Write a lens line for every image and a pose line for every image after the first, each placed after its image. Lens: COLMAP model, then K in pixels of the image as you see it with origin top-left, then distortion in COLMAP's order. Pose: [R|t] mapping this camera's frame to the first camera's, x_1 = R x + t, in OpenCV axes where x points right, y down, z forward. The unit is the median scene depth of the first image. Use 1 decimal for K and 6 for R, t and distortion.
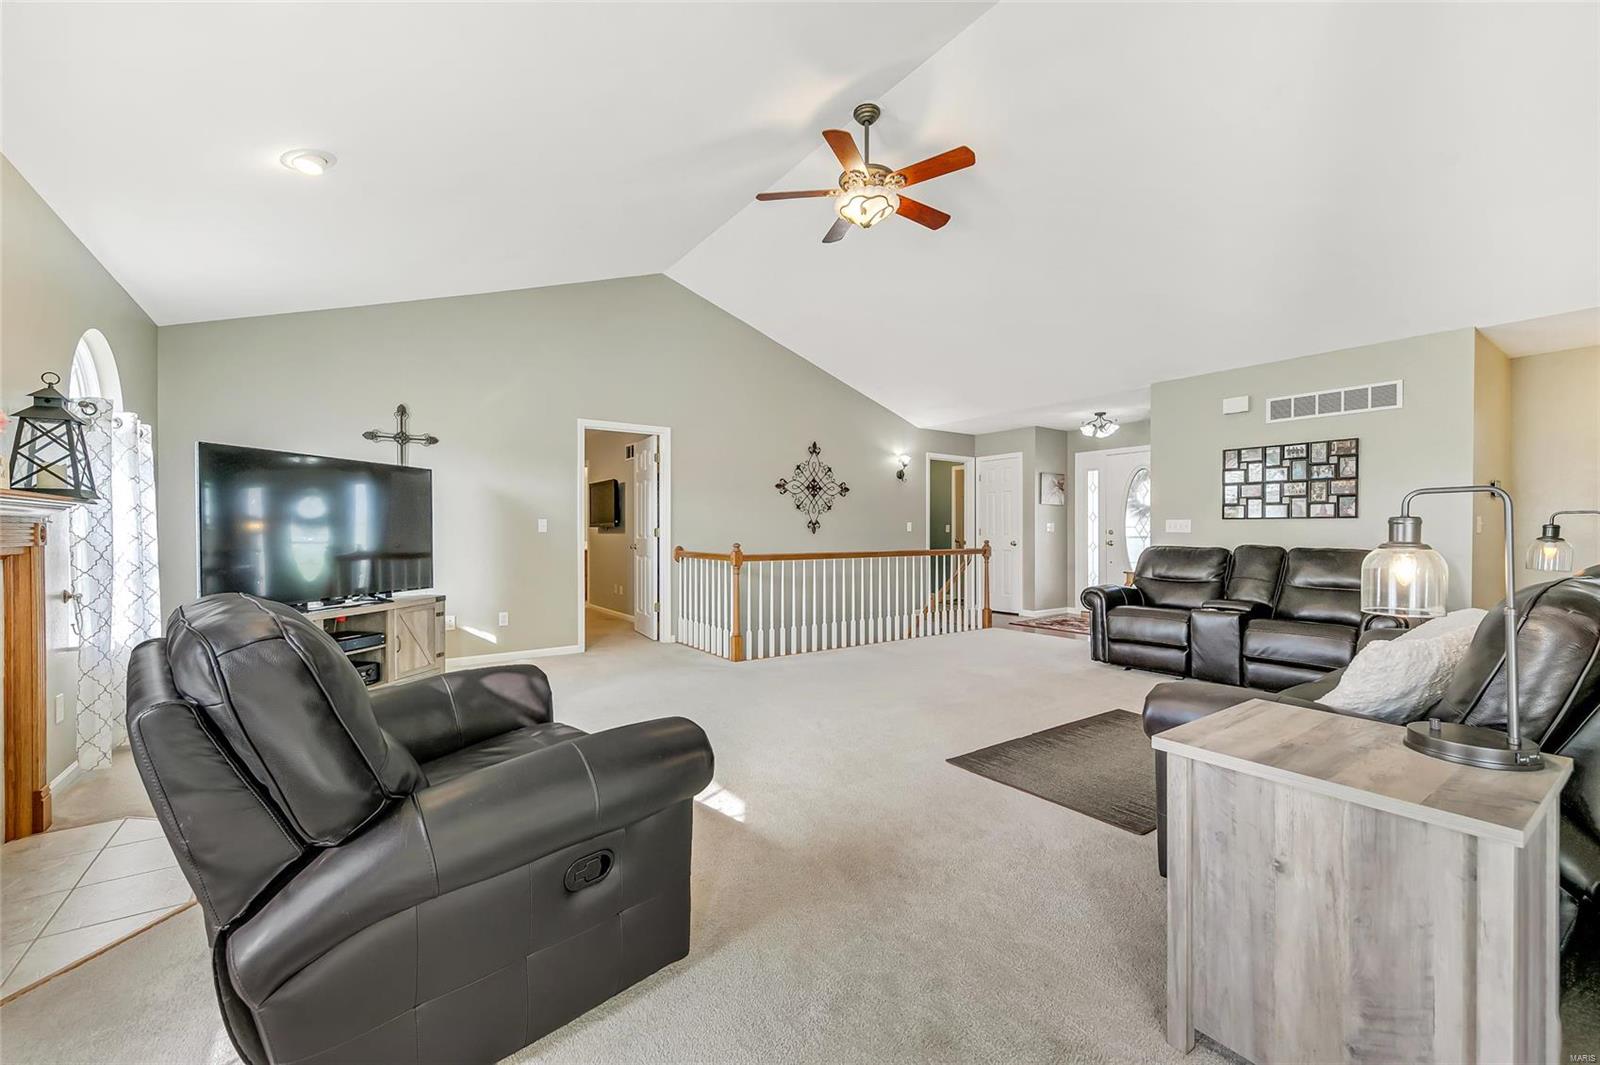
lens RADIAL K [[636.1, 0, 795.9], [0, 636.1, 533.3], [0, 0, 1]] dist [0.000986, 0.000004]
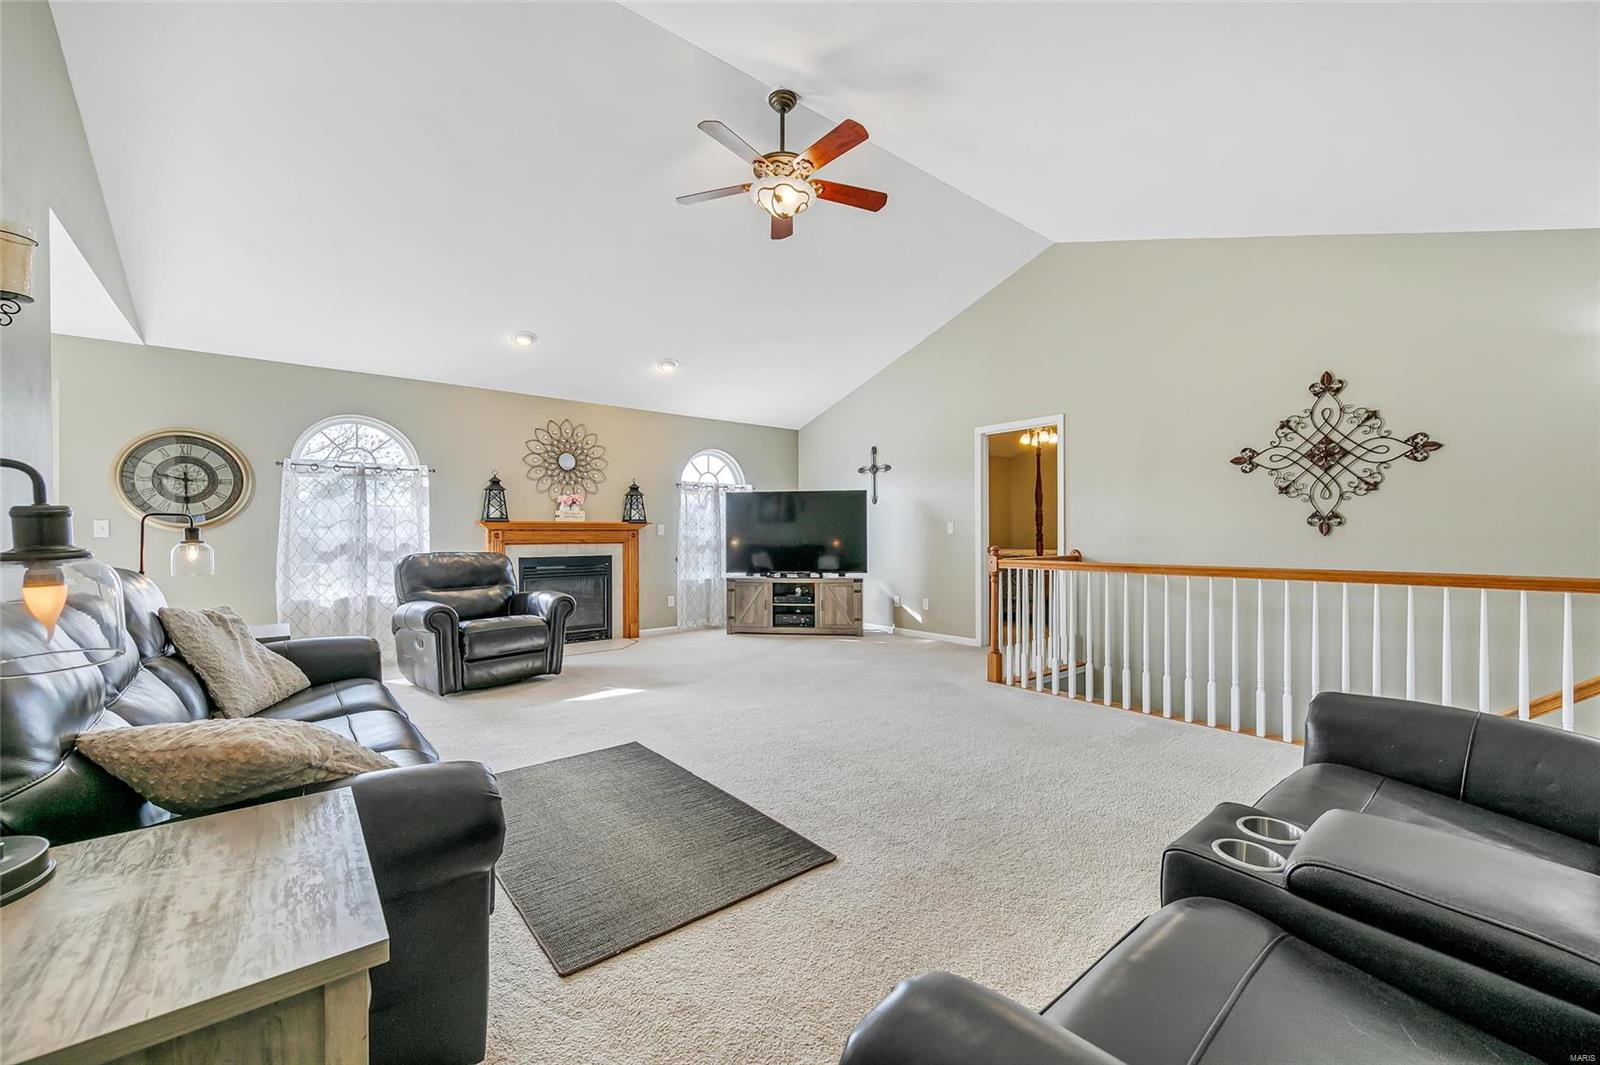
lens RADIAL K [[636.1, 0, 790.9], [0, 636.1, 535.4], [0, 0, 1]] dist [0.000986, 0.000004]
pose [[0.061971, 0.002873, -0.998074, 0.564763], [0.002565, 0.999992, 0.003038, -0.002520], [0.998075, -0.002748, 0.061963, 0.496915]]
